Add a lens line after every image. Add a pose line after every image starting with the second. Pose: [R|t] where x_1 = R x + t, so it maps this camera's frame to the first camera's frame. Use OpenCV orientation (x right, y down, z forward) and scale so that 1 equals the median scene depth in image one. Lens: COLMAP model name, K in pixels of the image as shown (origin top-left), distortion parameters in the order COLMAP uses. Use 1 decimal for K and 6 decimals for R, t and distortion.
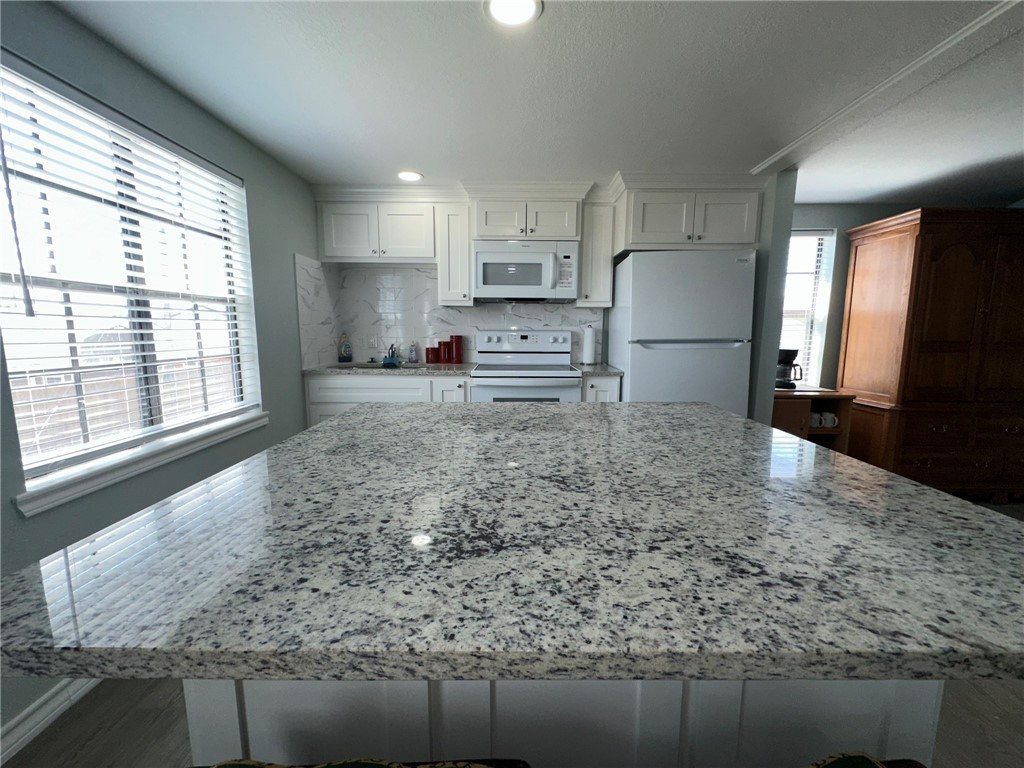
lens RADIAL K [[409.8, 0, 512.2], [0, 409.8, 384.5], [0, 0, 1]] dist [-0.003527, 0.000837]
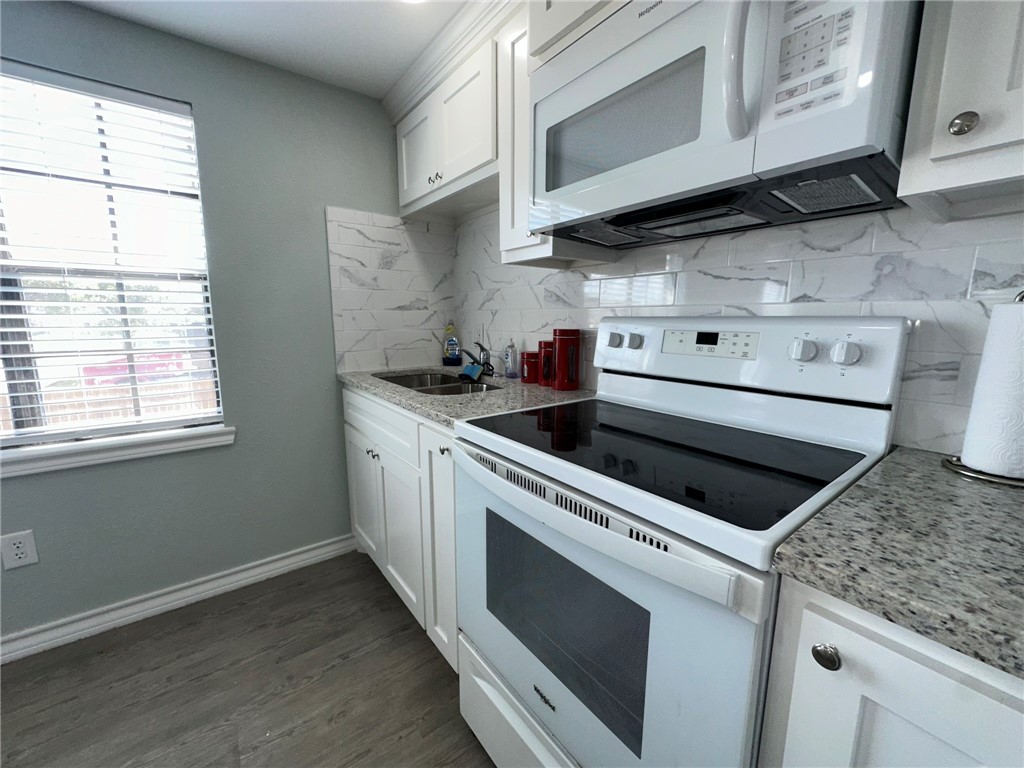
lens RADIAL K [[409.8, 0, 508.5], [0, 409.8, 384.5], [0, 0, 1]] dist [-0.003527, 0.000837]
pose [[0.602098, 0.124068, -0.788724, 0.222679], [-0.109958, 0.991325, 0.071998, -0.095784], [0.790815, 0.043377, 0.610517, 0.763719]]
